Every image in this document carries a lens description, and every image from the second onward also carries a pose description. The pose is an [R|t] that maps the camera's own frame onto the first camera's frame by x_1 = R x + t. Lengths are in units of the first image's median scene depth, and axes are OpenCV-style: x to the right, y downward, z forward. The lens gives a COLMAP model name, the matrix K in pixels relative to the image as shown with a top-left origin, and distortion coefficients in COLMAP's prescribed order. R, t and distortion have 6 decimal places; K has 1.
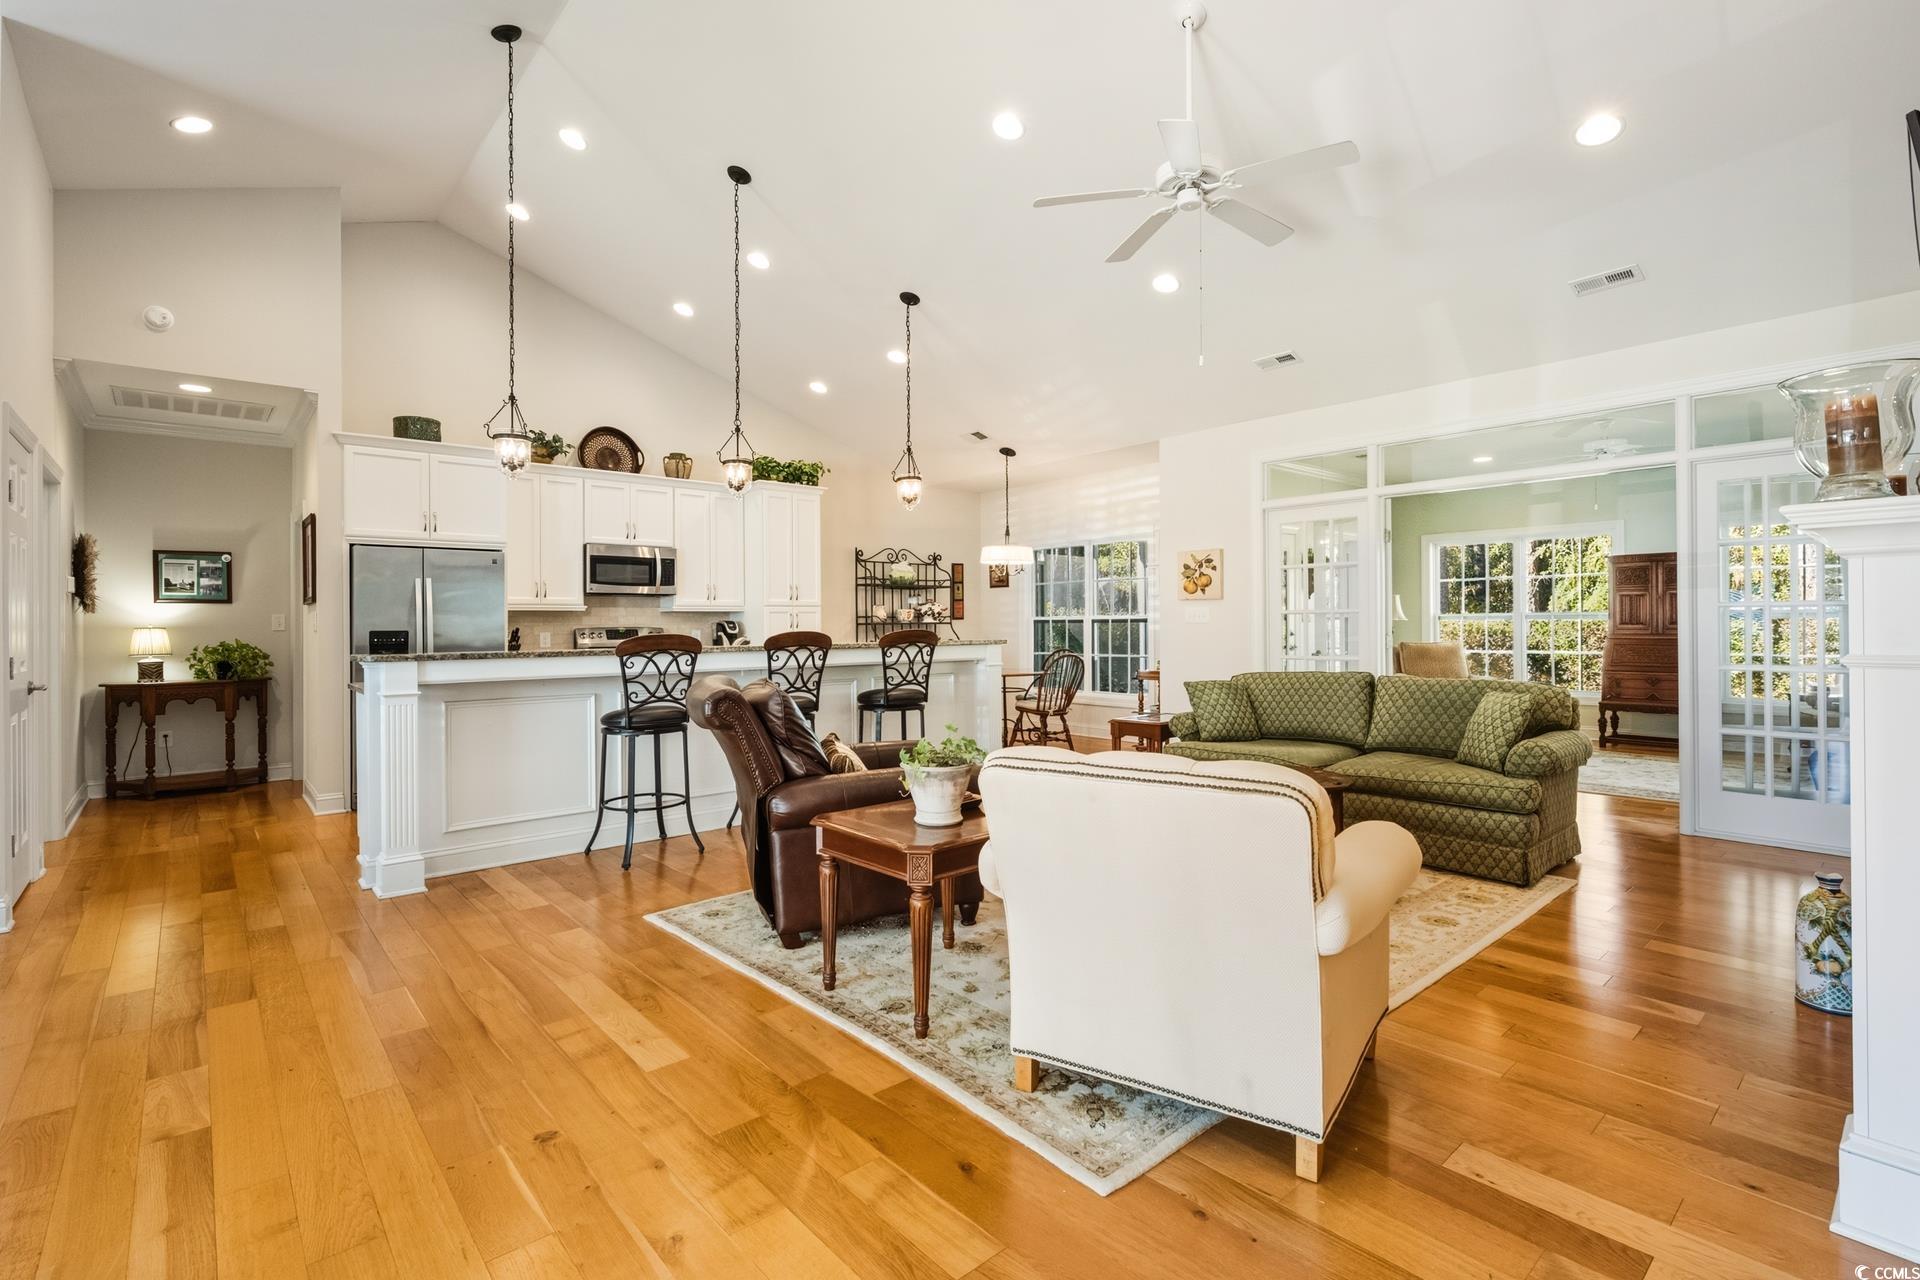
lens RADIAL K [[875.0, 0, 952.6], [0, 875.0, 616.6], [0, 0, 1]] dist [0.003289, 0.000148]
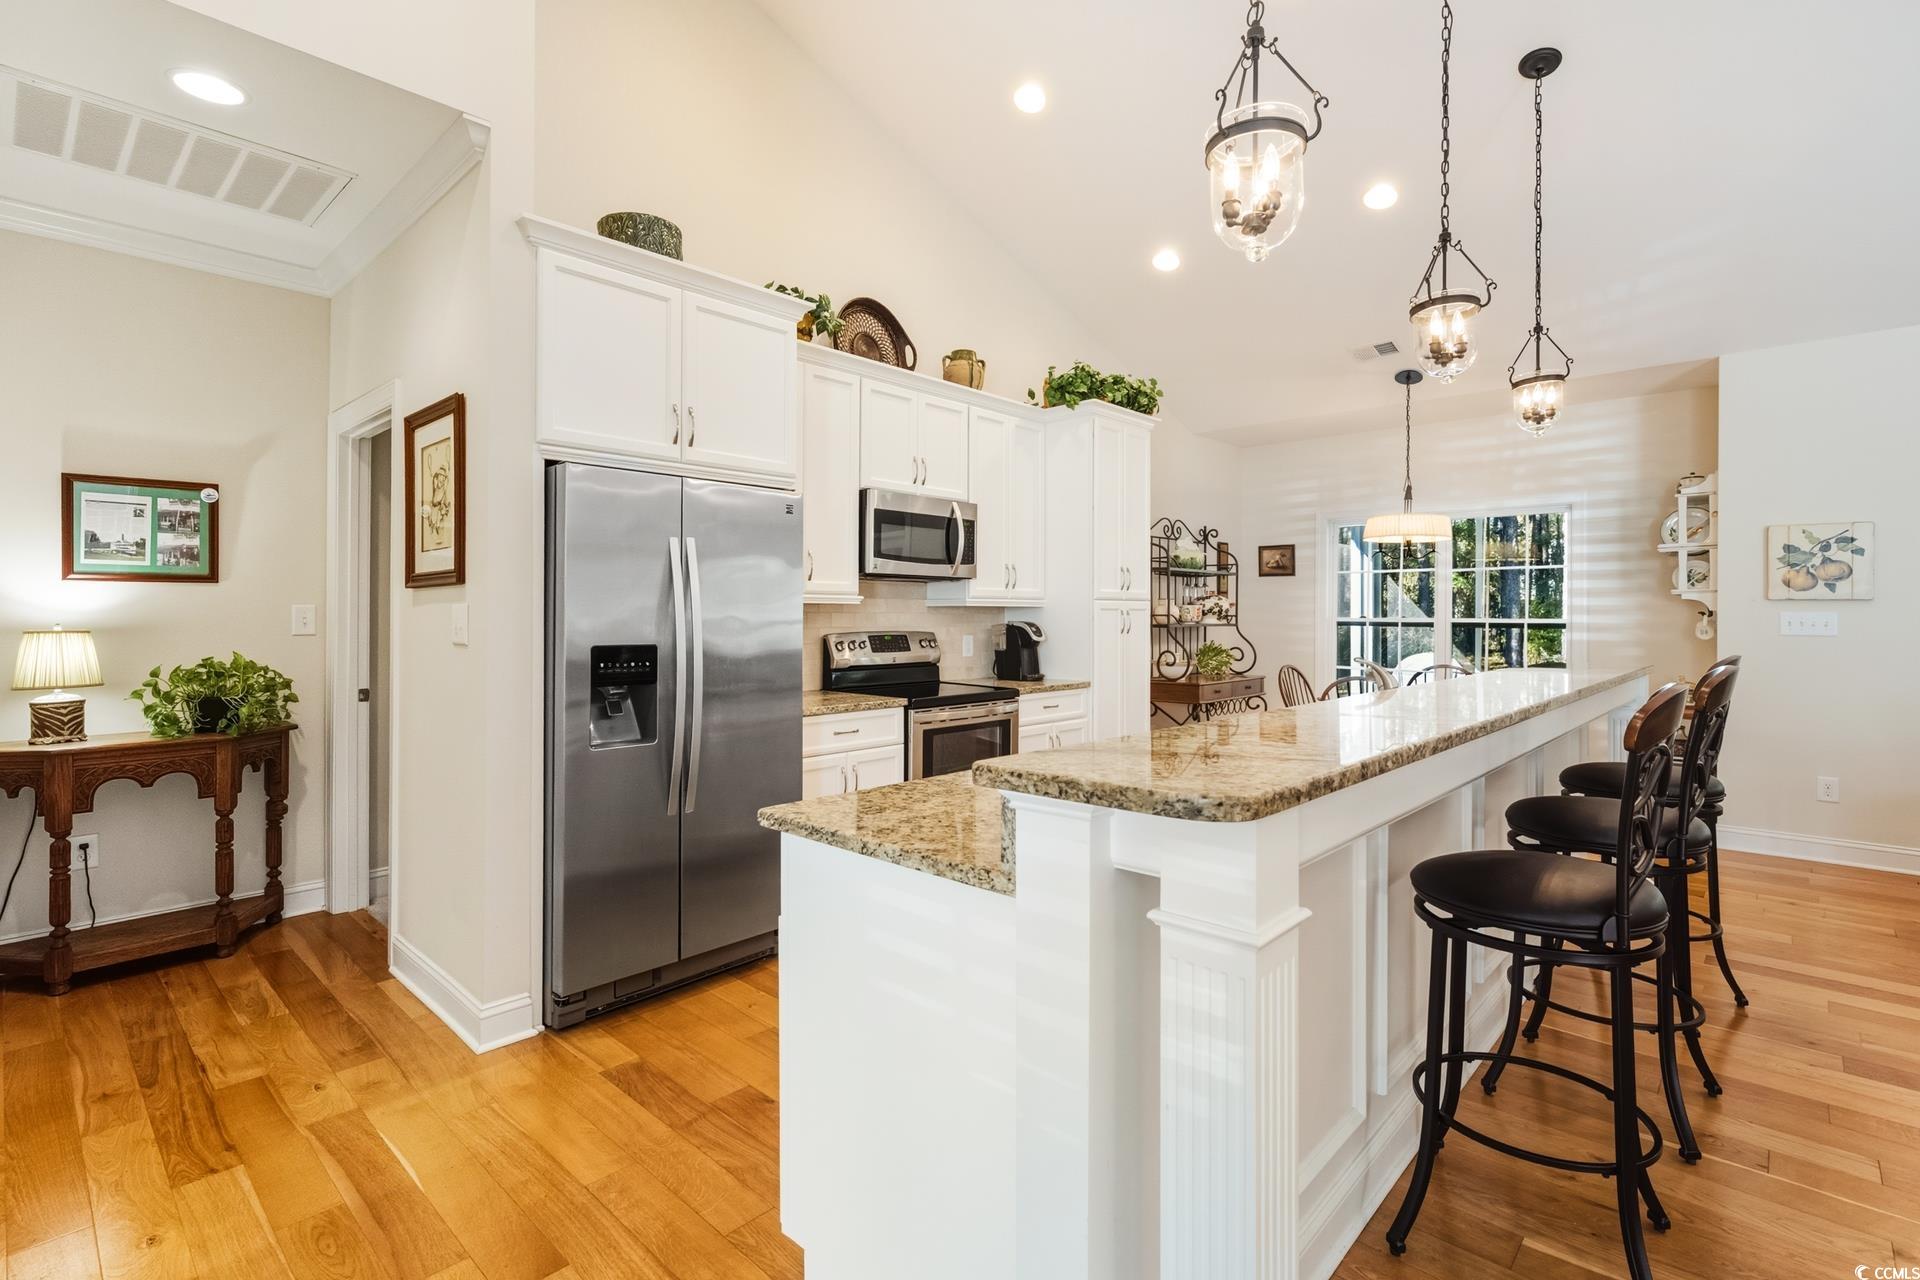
lens RADIAL K [[891.0, 0, 954.7], [0, 891.0, 608.0], [0, 0, 1]] dist [0.001648, 0.000646]
pose [[0.994722, 0.012626, 0.101826, -0.433978], [-0.012934, 0.999914, 0.002366, -0.006822], [-0.101787, -0.003670, 0.994799, 0.421772]]
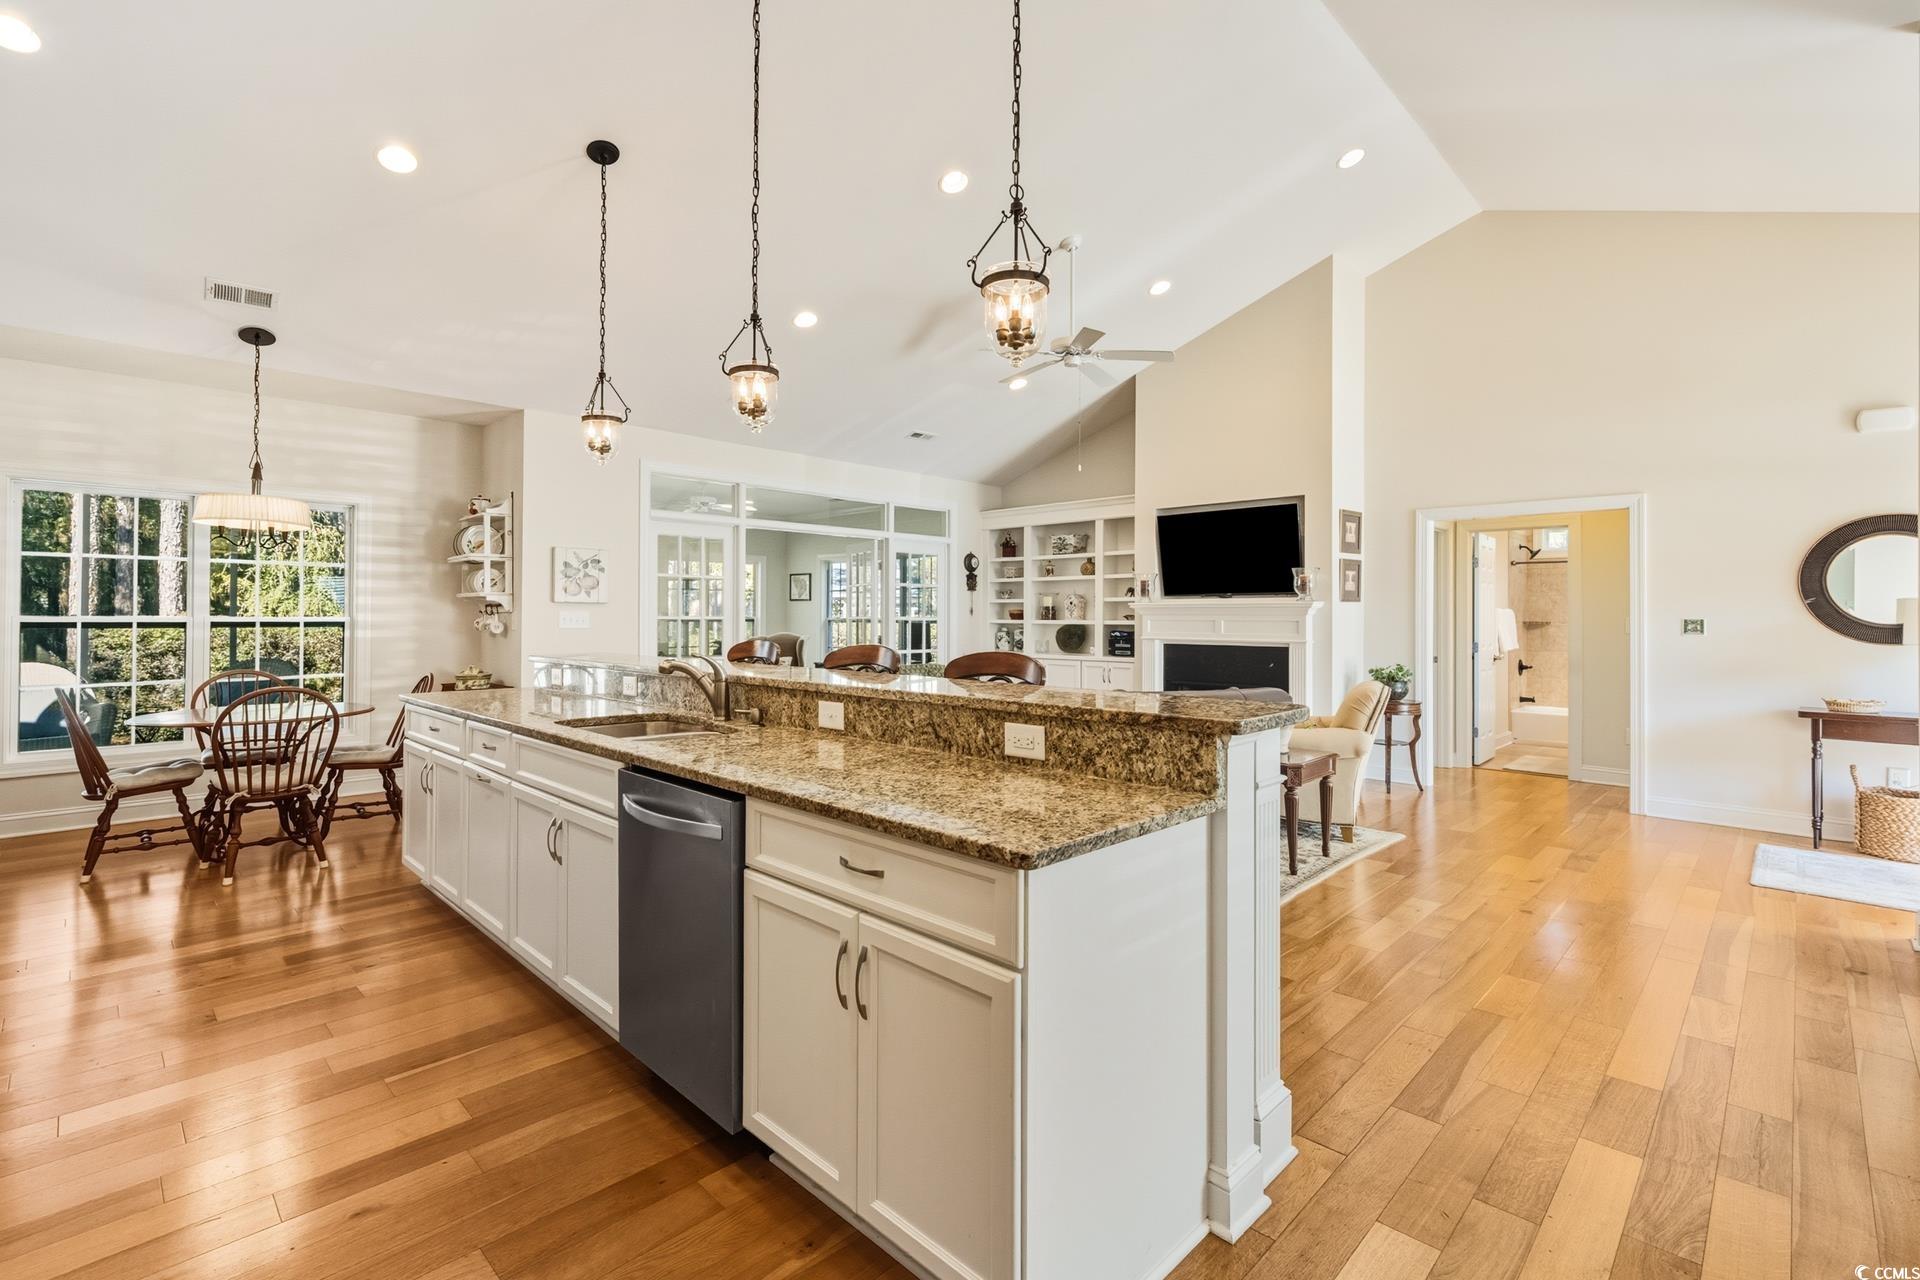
lens RADIAL K [[859.3, 0, 951.0], [0, 859.3, 612.3], [0, 0, 1]] dist [-0.001524, -0.000134]
pose [[-0.072259, 0.011596, 0.997318, -0.656719], [-0.011625, 0.999855, -0.012467, -0.002755], [-0.997318, -0.012495, -0.072114, 0.703242]]
